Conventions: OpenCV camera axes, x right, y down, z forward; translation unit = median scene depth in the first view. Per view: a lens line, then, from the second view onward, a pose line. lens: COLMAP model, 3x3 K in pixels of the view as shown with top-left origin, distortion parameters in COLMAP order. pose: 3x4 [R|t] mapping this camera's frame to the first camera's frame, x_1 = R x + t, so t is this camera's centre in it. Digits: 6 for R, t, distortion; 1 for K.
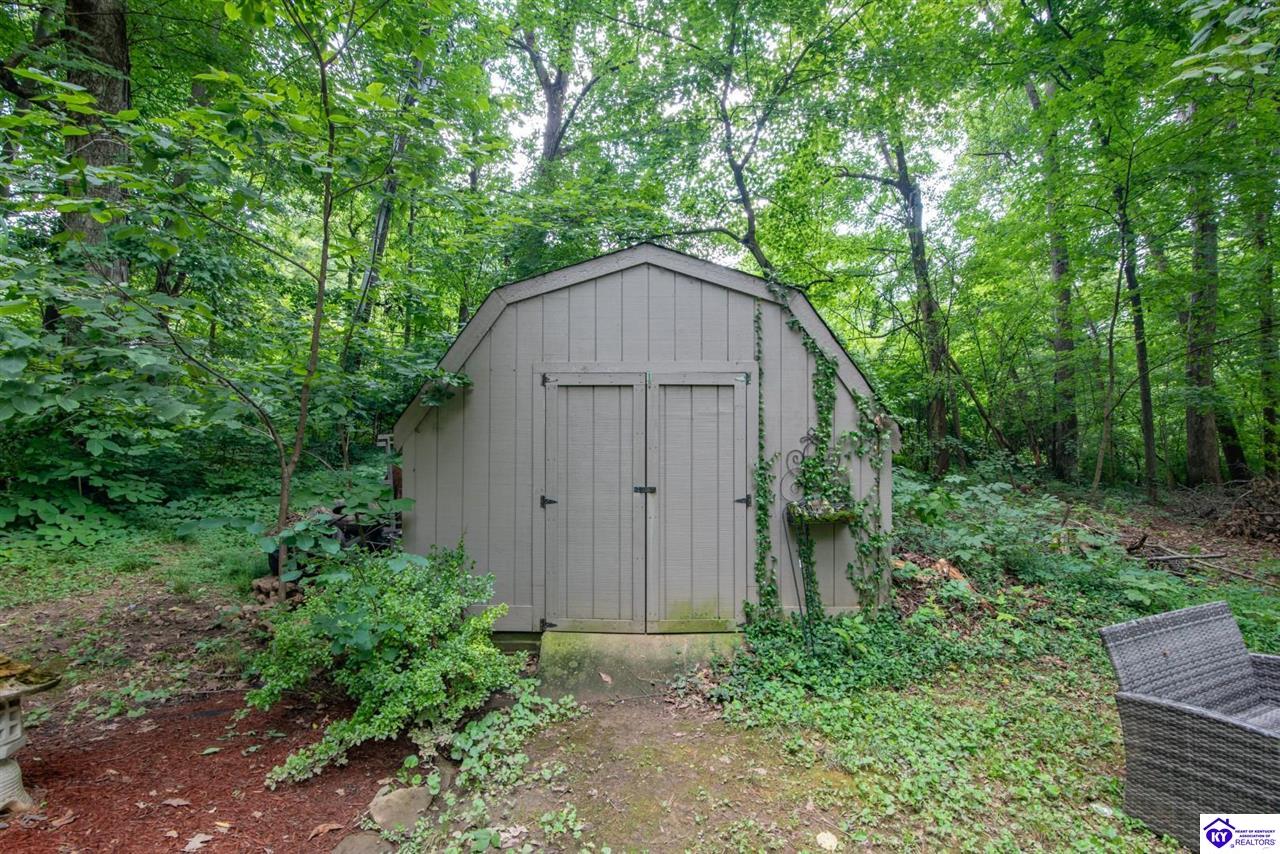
lens RADIAL K [[583.9, 0, 633.5], [0, 583.9, 433.9], [0, 0, 1]] dist [-0.017224, 0.000190]
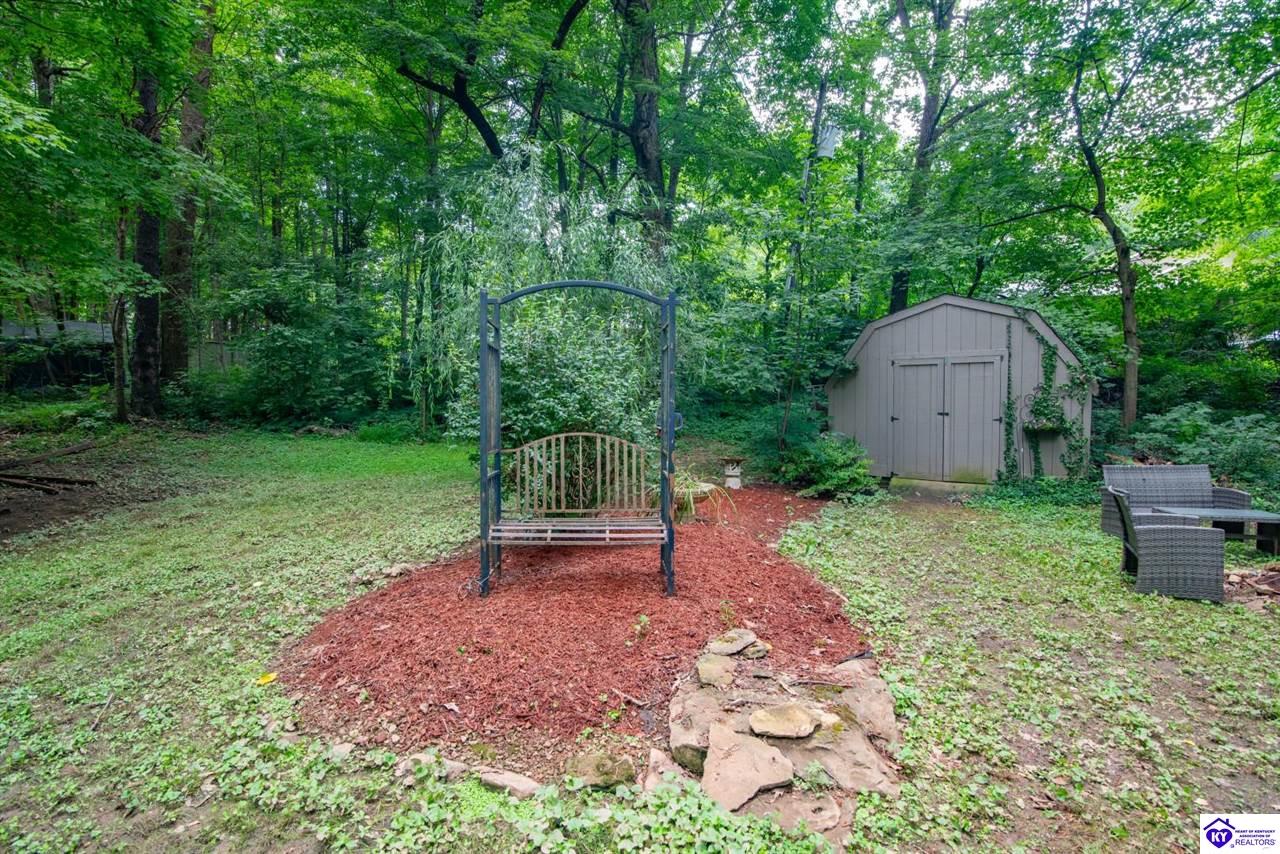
lens RADIAL K [[583.9, 0, 635.0], [0, 583.9, 428.5], [0, 0, 1]] dist [-0.017224, 0.000190]
pose [[0.800374, 0.023235, -0.599050, 0.383740], [0.037071, 0.995418, 0.088137, -0.076922], [0.598354, -0.092750, 0.795846, -1.326565]]
